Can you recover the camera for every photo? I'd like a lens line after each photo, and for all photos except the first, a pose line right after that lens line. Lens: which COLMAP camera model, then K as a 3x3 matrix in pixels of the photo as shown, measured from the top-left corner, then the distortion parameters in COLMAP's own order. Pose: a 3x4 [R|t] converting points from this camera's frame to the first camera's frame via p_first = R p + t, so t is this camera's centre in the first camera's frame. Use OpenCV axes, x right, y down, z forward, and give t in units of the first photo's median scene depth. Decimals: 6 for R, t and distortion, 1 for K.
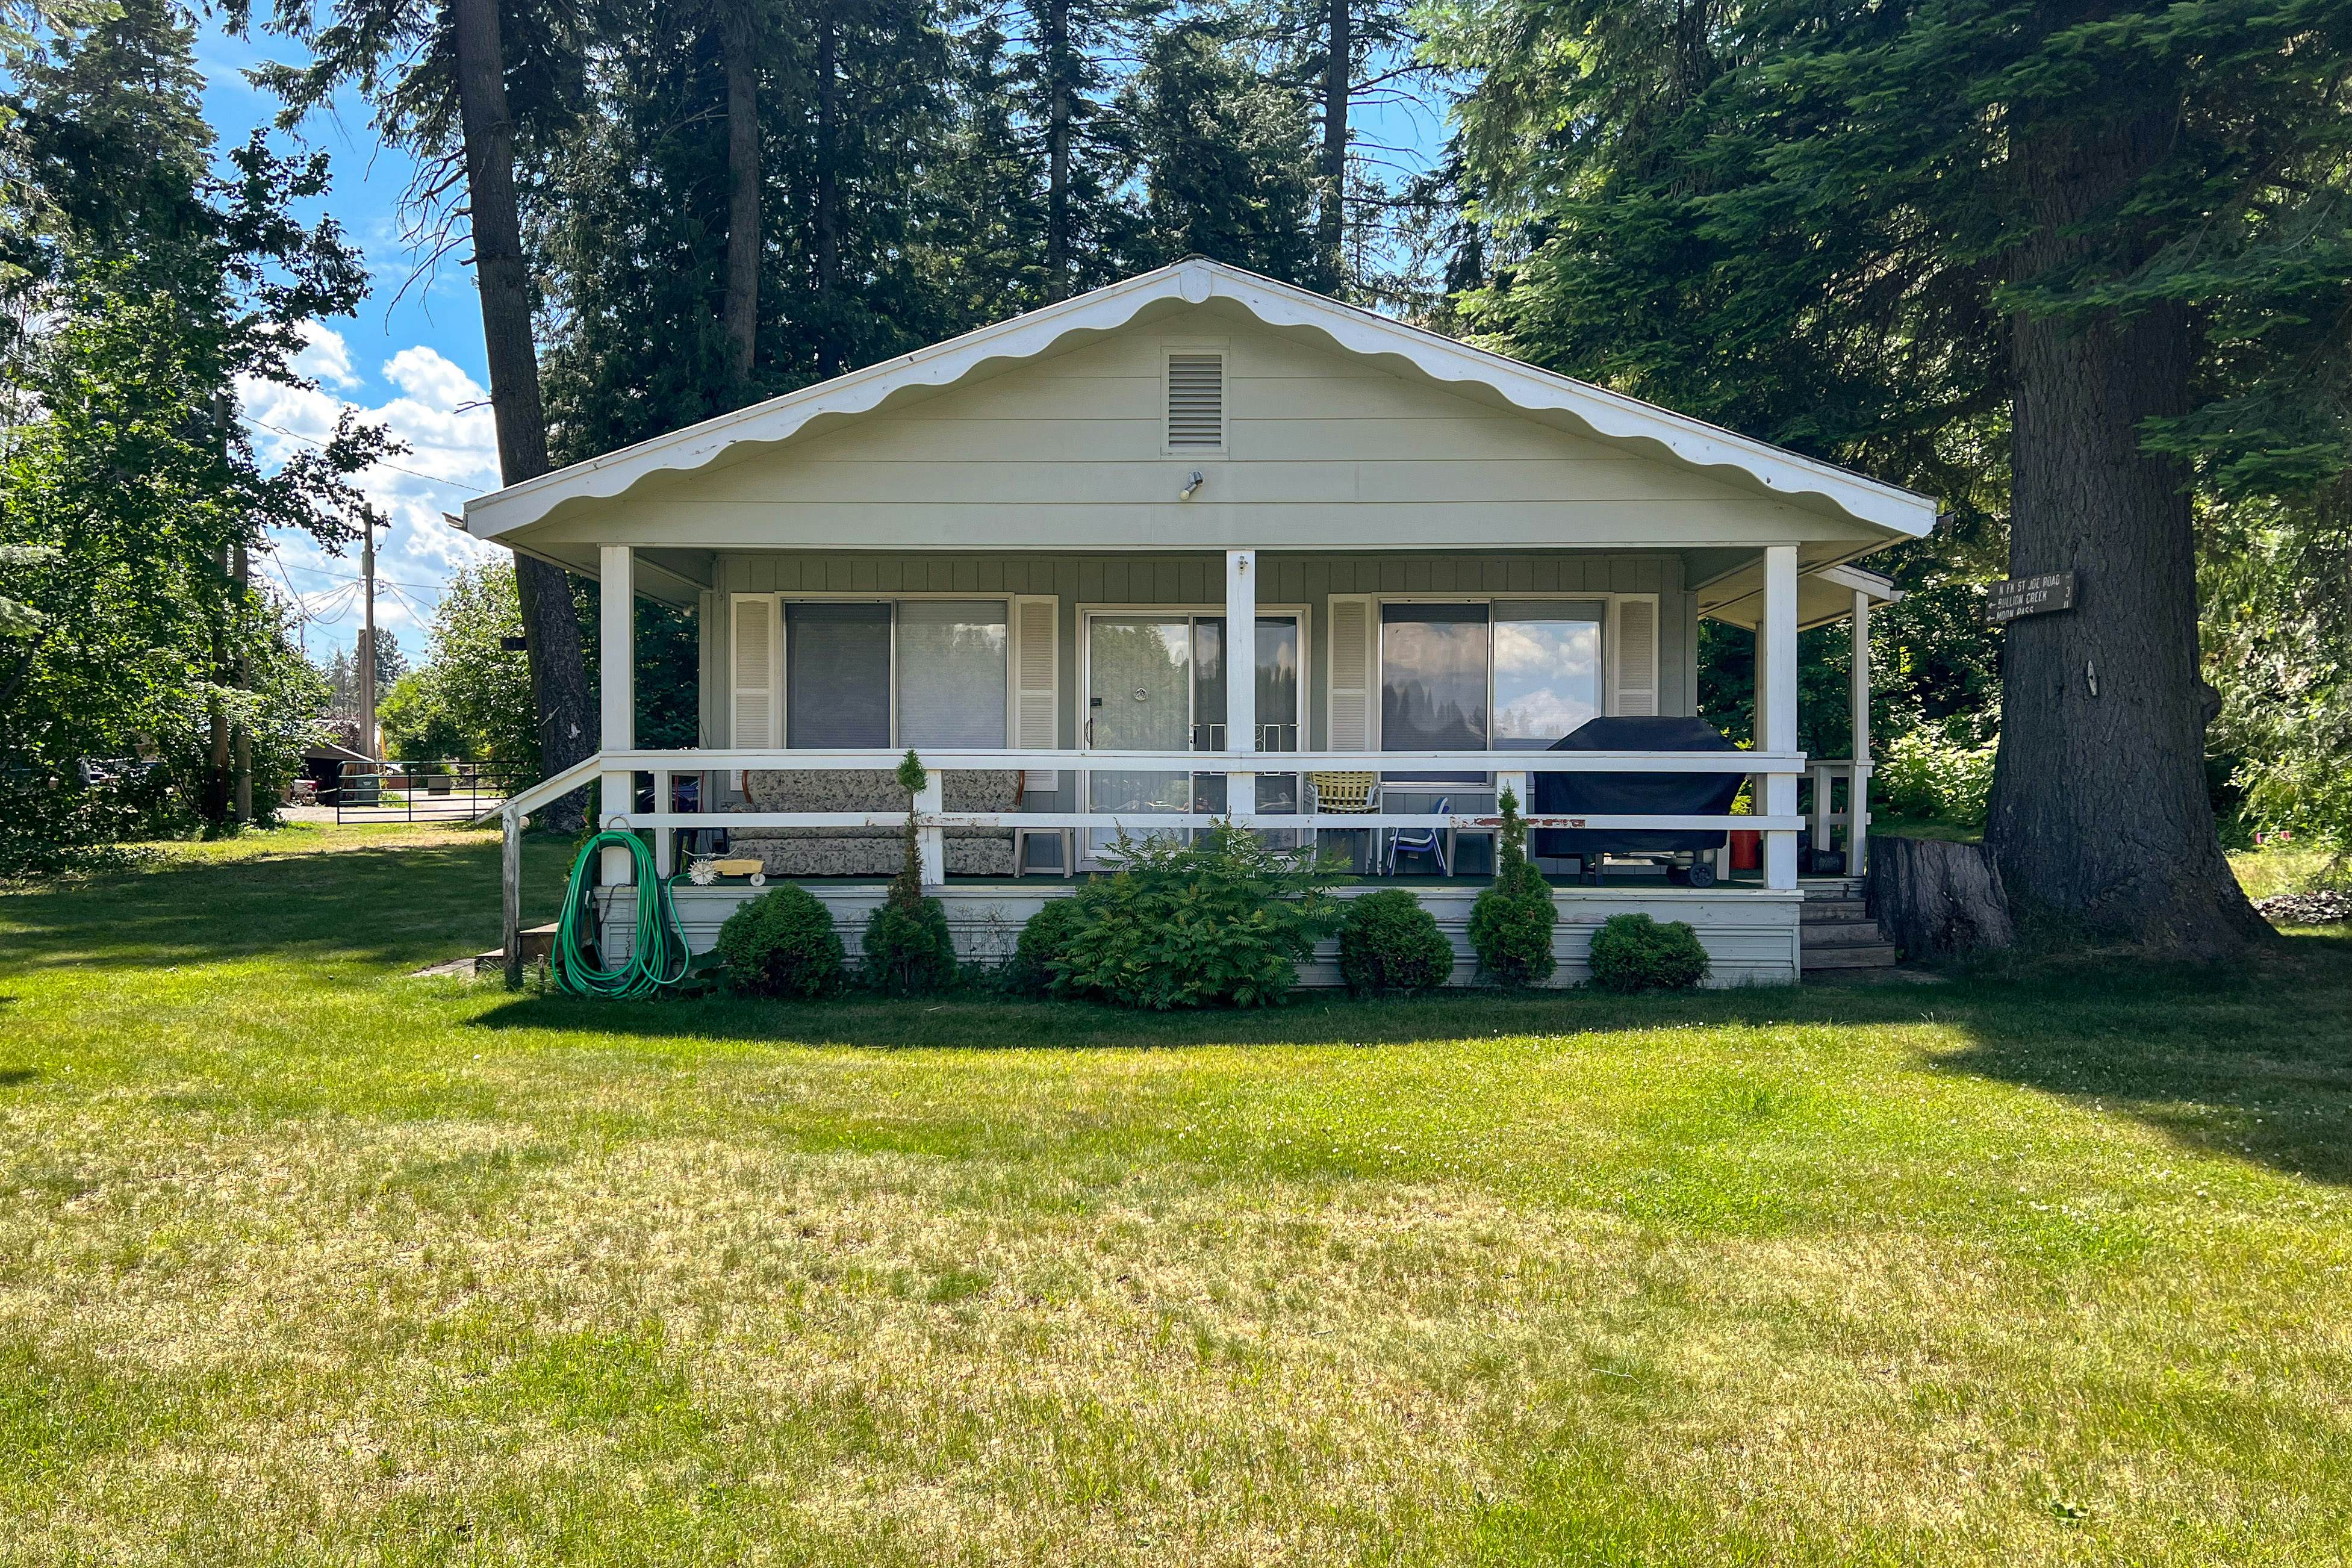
lens RADIAL K [[1784.5, 0, 1183.3], [0, 1784.5, 788.3], [0, 0, 1]] dist [0.054296, -0.036027]
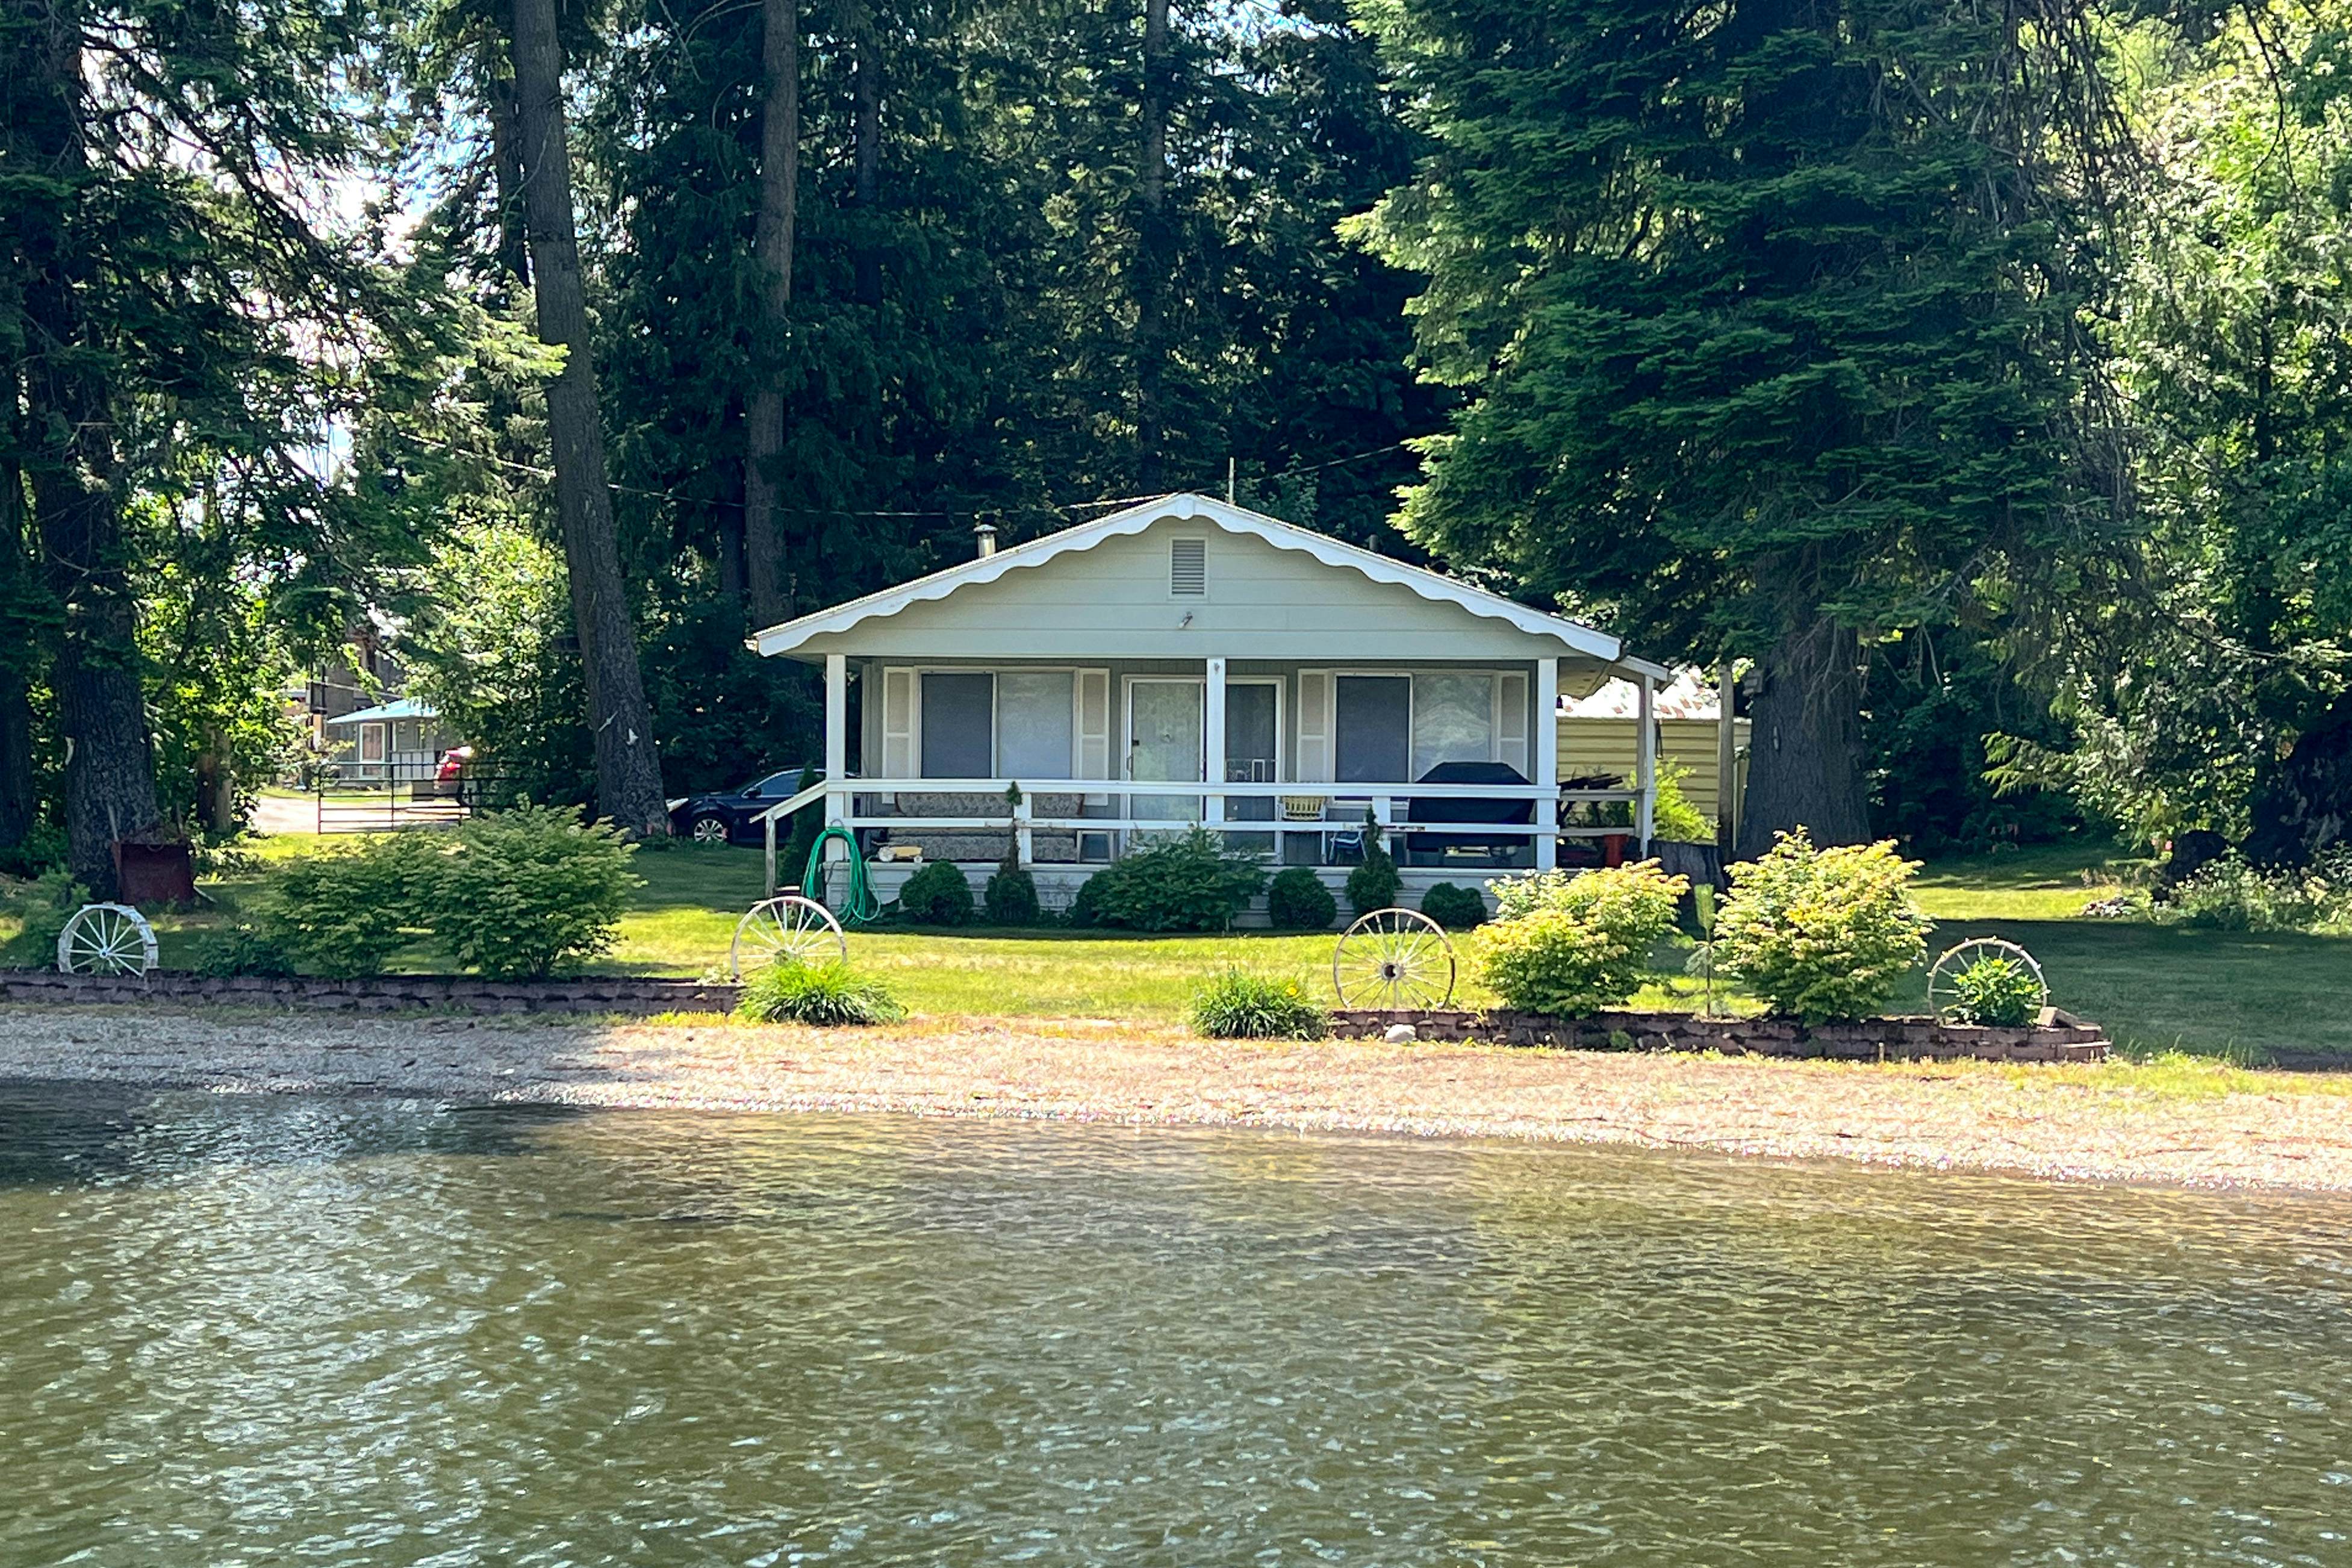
lens RADIAL K [[3571.3, 0, 1176.9], [0, 3571.3, 786.4], [0, 0, 1]] dist [-0.002126, -0.000782]
pose [[0.997121, 0.007099, -0.075496, 0.241928], [-0.007247, 0.999972, -0.001677, -0.011577], [0.075482, 0.002220, 0.997145, -2.229135]]
